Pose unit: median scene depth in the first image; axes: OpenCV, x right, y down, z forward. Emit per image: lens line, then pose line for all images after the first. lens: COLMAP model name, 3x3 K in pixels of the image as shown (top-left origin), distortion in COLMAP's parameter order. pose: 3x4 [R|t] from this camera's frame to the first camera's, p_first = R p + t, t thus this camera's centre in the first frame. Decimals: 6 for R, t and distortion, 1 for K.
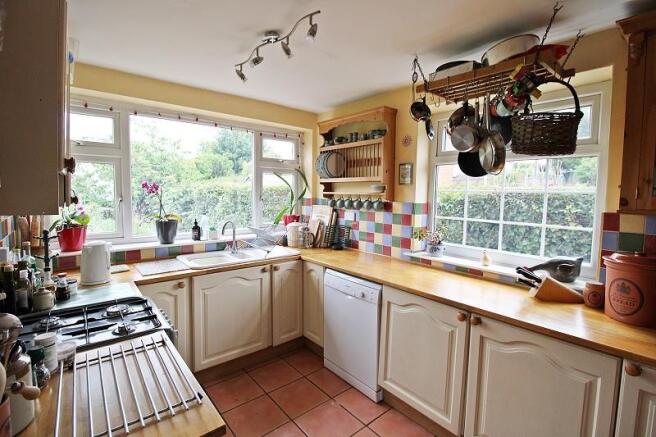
lens RADIAL K [[303.0, 0, 334.3], [0, 303.0, 212.1], [0, 0, 1]] dist [-0.012139, -0.001527]
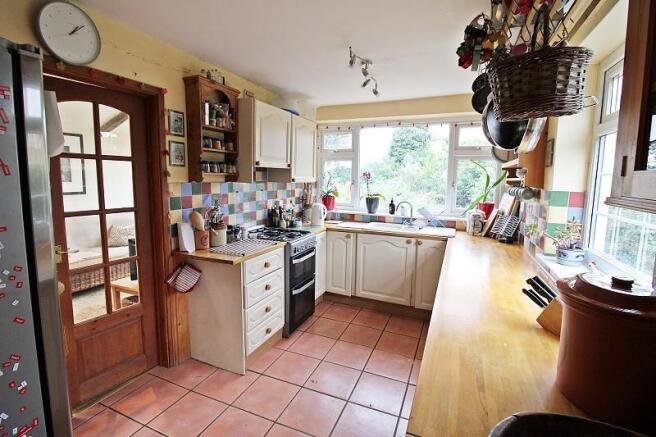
lens RADIAL K [[303.0, 0, 334.3], [0, 303.0, 212.1], [0, 0, 1]] dist [-0.012139, -0.001527]
pose [[0.447542, 0.093170, -0.889396, 0.688703], [-0.067312, 0.995246, 0.070388, 0.006458], [0.891726, 0.028365, 0.451686, 0.167109]]
